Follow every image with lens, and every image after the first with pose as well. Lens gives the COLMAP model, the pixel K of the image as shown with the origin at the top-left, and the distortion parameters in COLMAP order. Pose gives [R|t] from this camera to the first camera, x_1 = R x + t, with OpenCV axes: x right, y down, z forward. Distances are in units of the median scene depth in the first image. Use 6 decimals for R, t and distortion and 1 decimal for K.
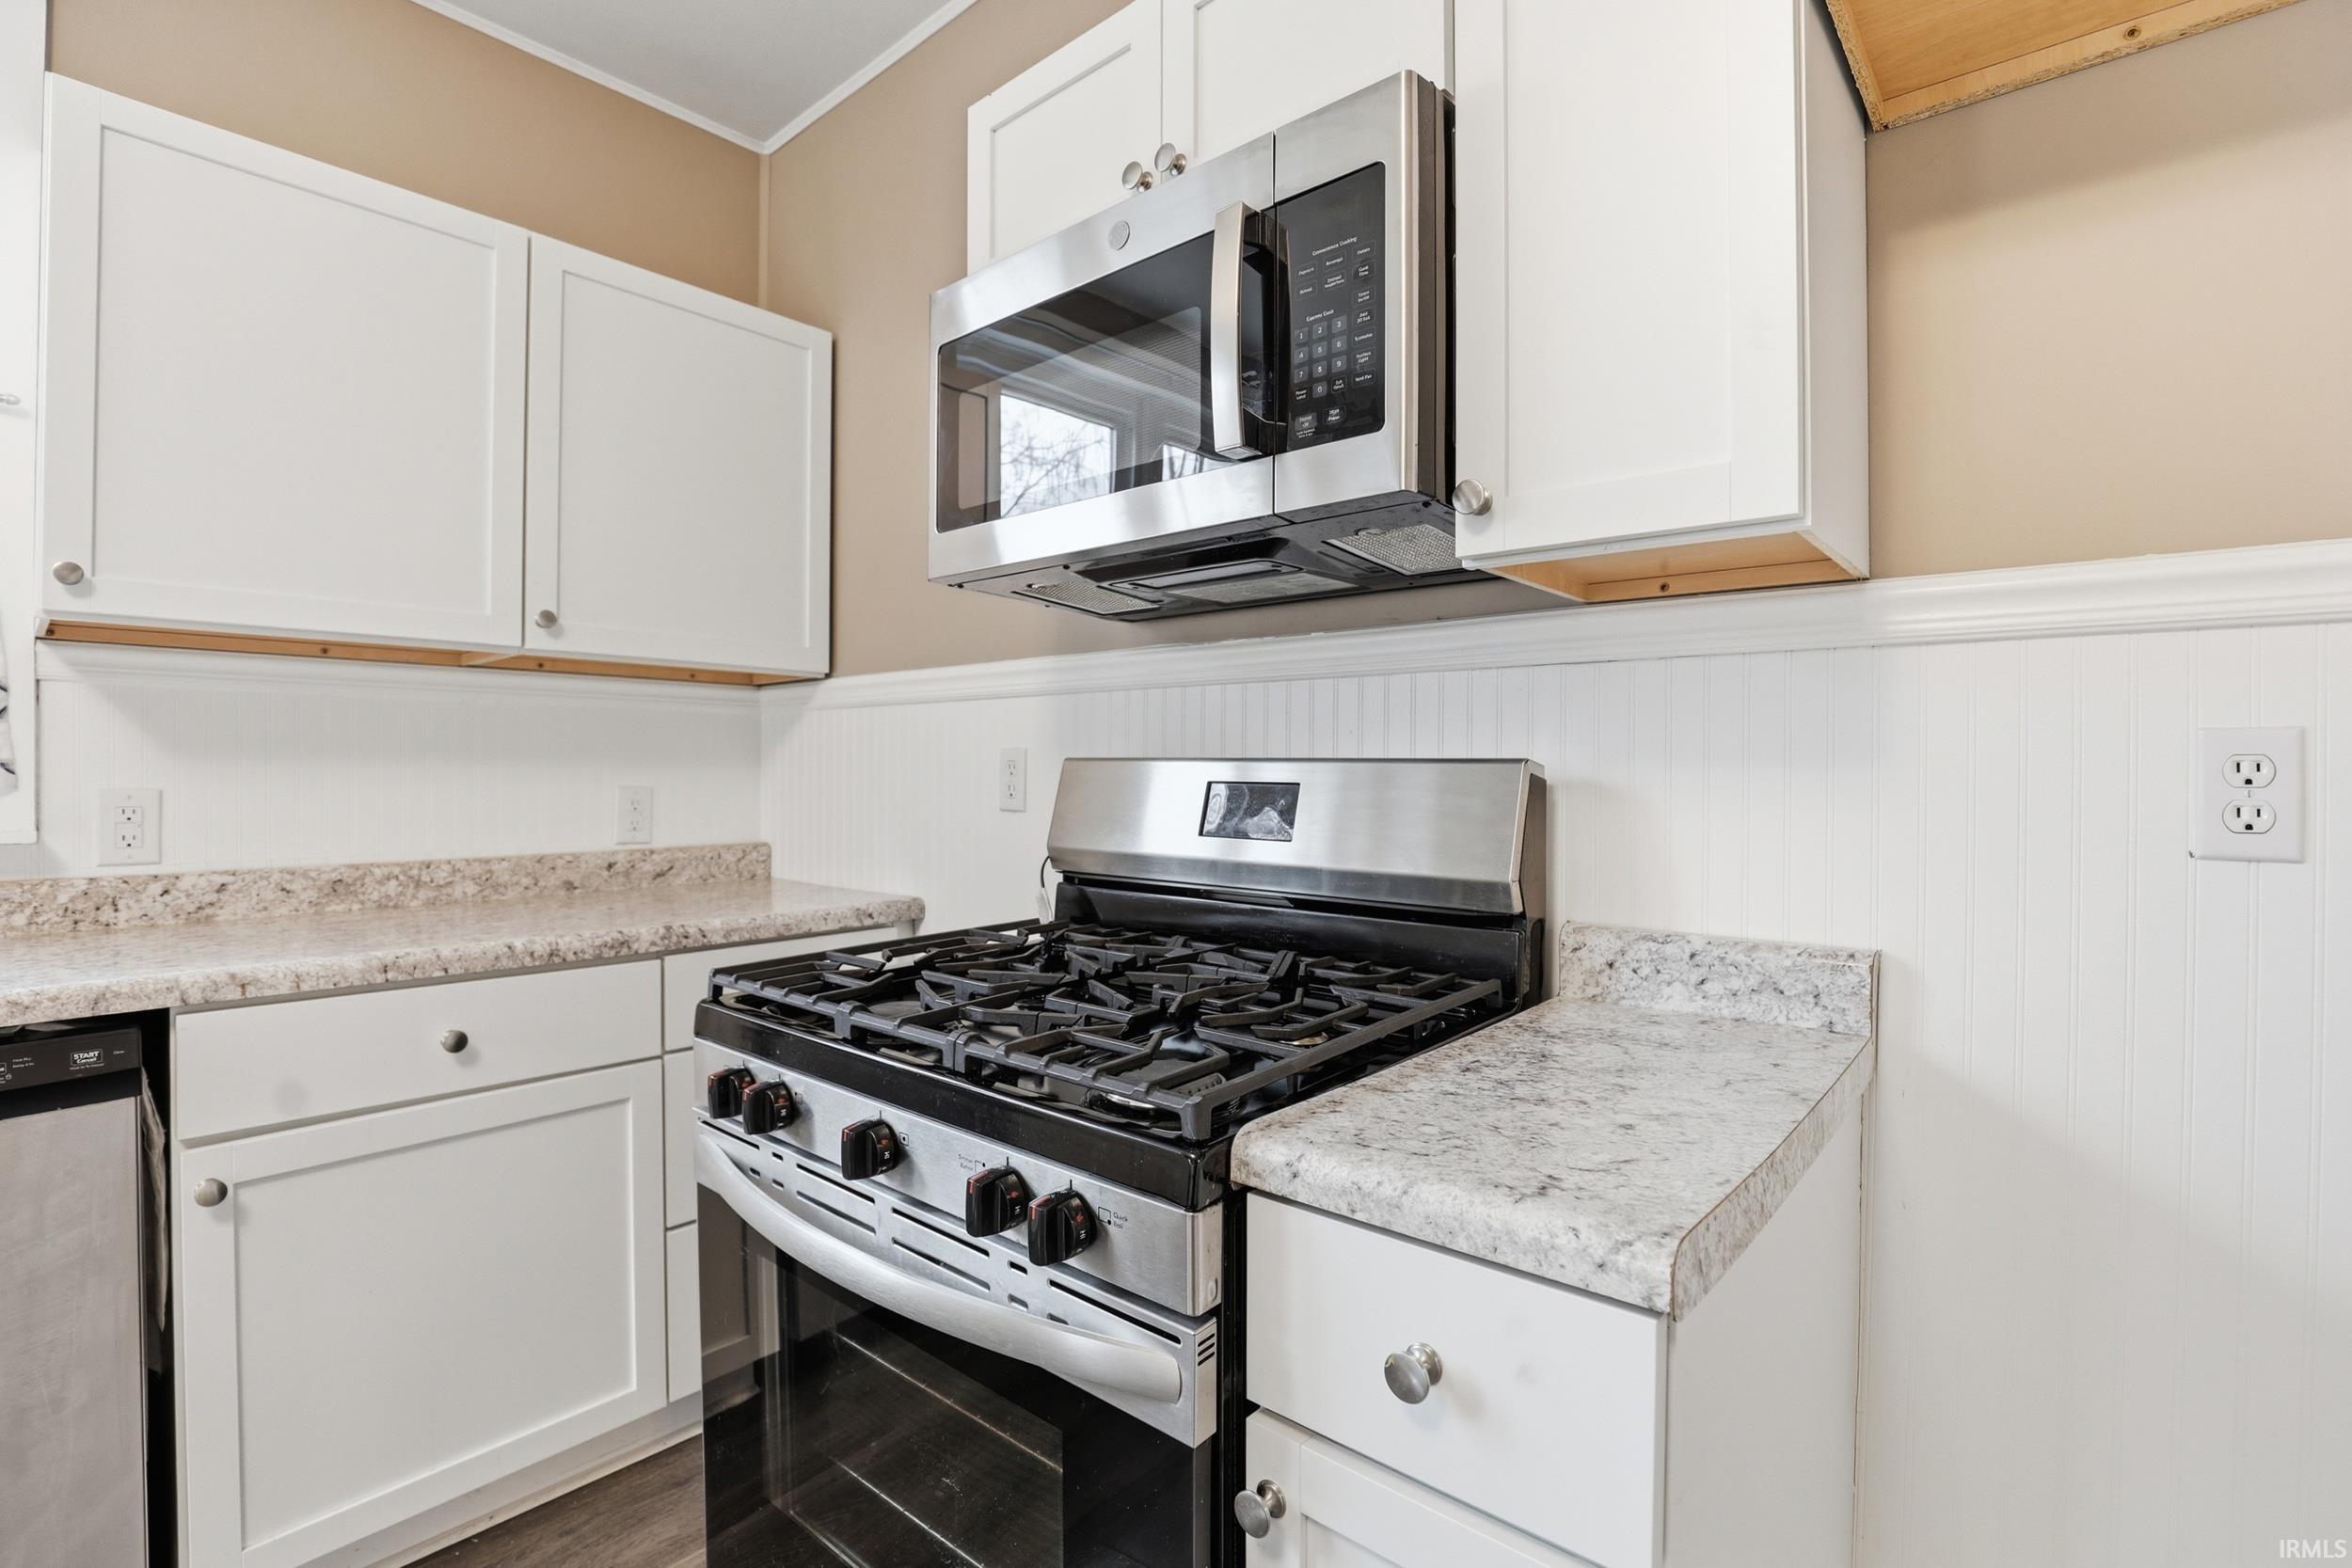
lens RADIAL K [[1089.9, 0, 1187.4], [0, 1089.9, 777.9], [0, 0, 1]] dist [-0.037943, 0.008051]
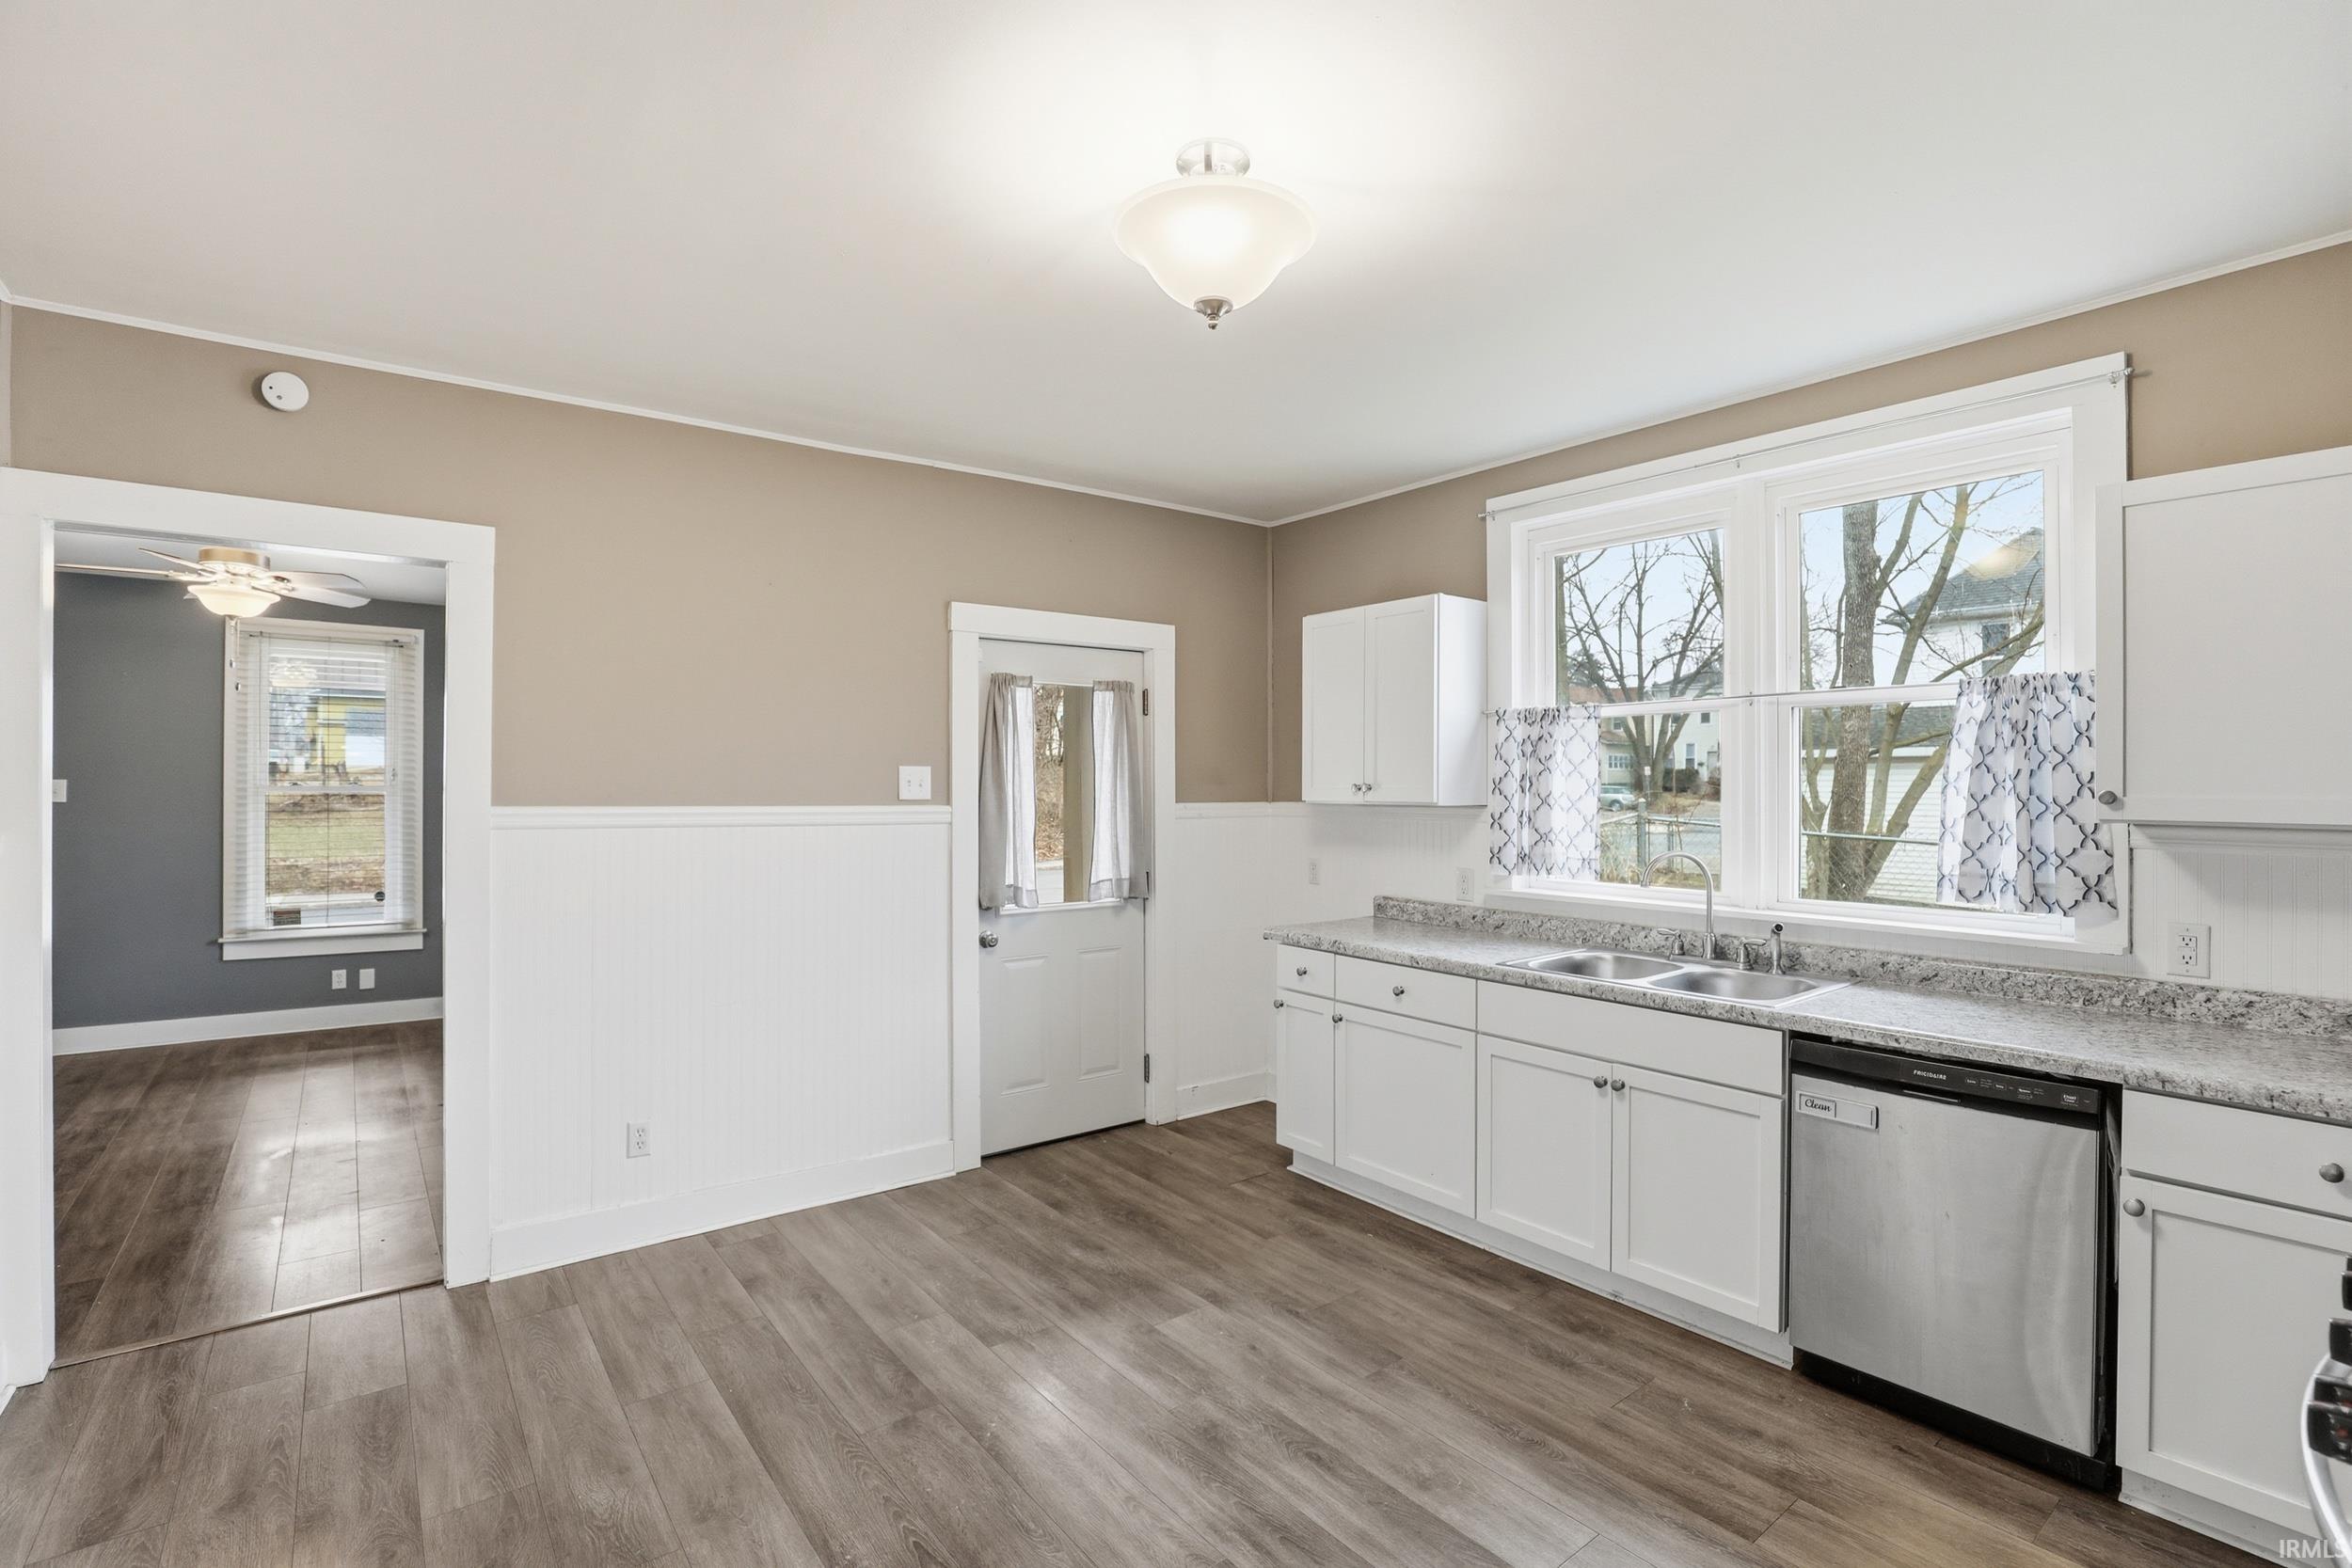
lens RADIAL K [[1089.9, 0, 1187.4], [0, 1089.9, 777.9], [0, 0, 1]] dist [-0.037943, 0.008051]
pose [[-0.188585, -0.002437, -0.982054, 0.832108], [-0.003621, 0.999992, -0.001786, -0.223188], [0.982050, 0.003220, -0.188593, -0.081529]]
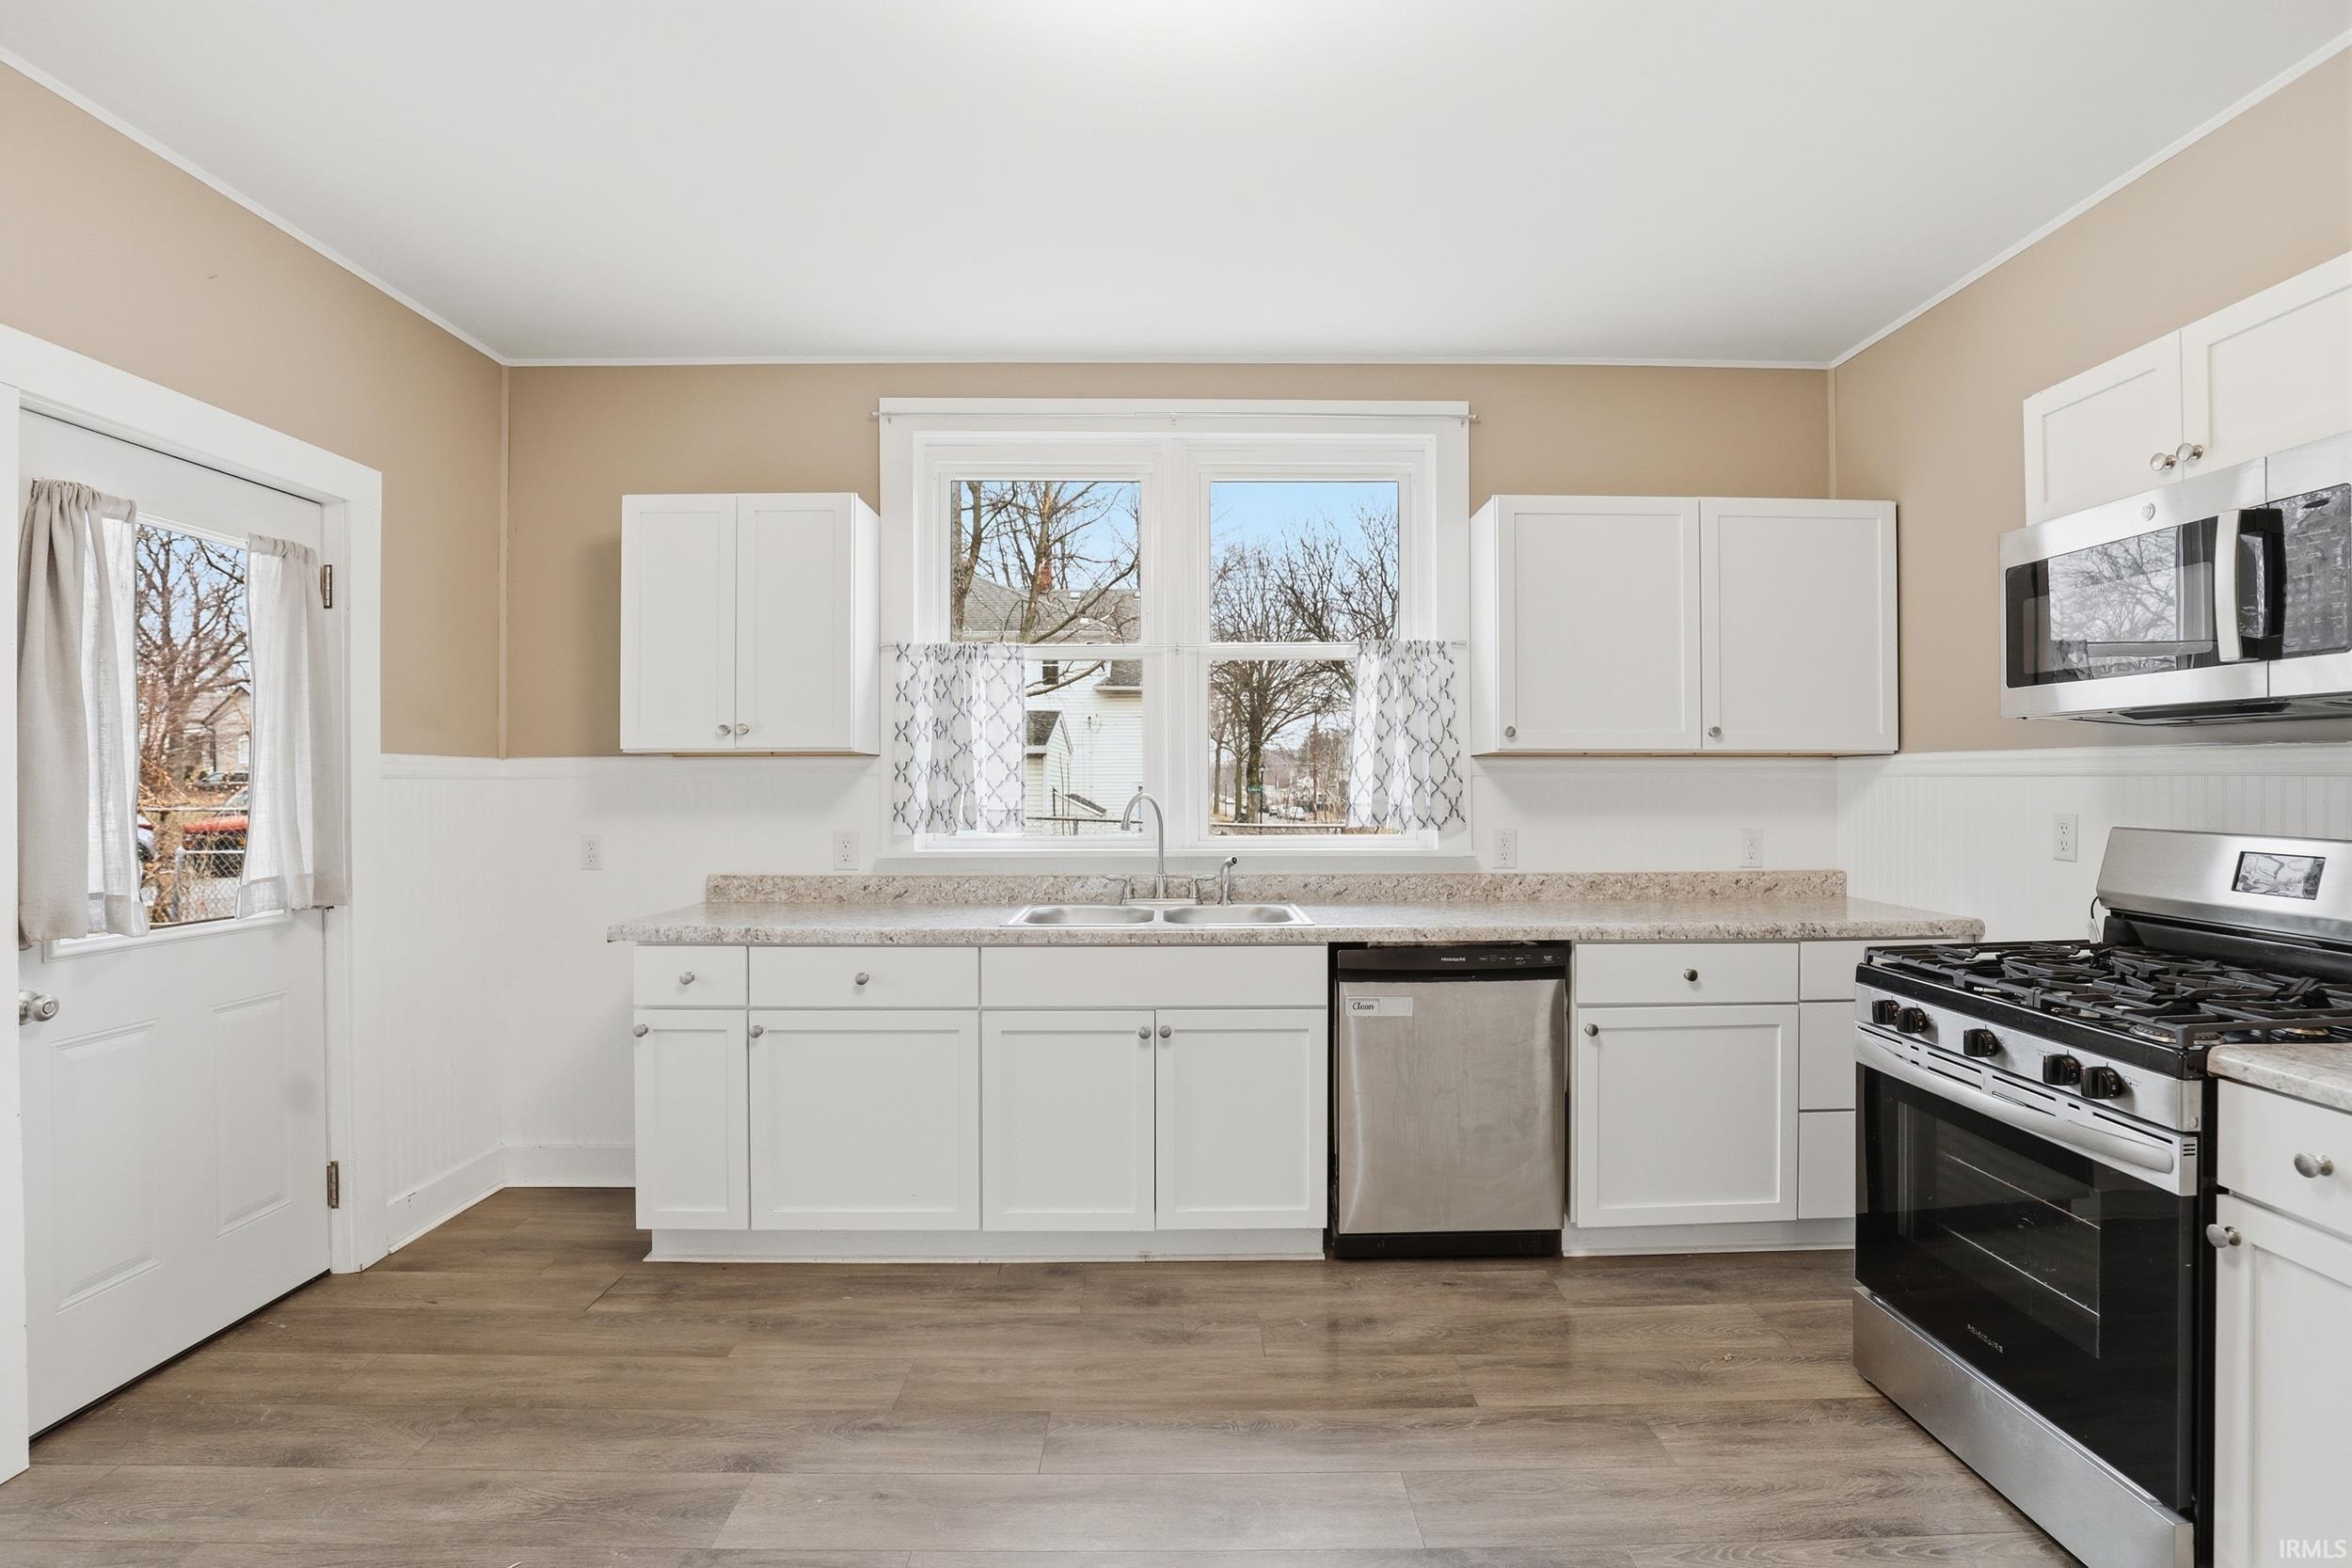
lens RADIAL K [[1089.9, 0, 1187.4], [0, 1089.9, 777.9], [0, 0, 1]] dist [-0.037943, 0.008051]
pose [[0.667761, -0.005278, -0.744357, 0.136364], [-0.000277, 0.999973, -0.007339, -0.087412], [0.744376, 0.005107, 0.667742, -0.975026]]
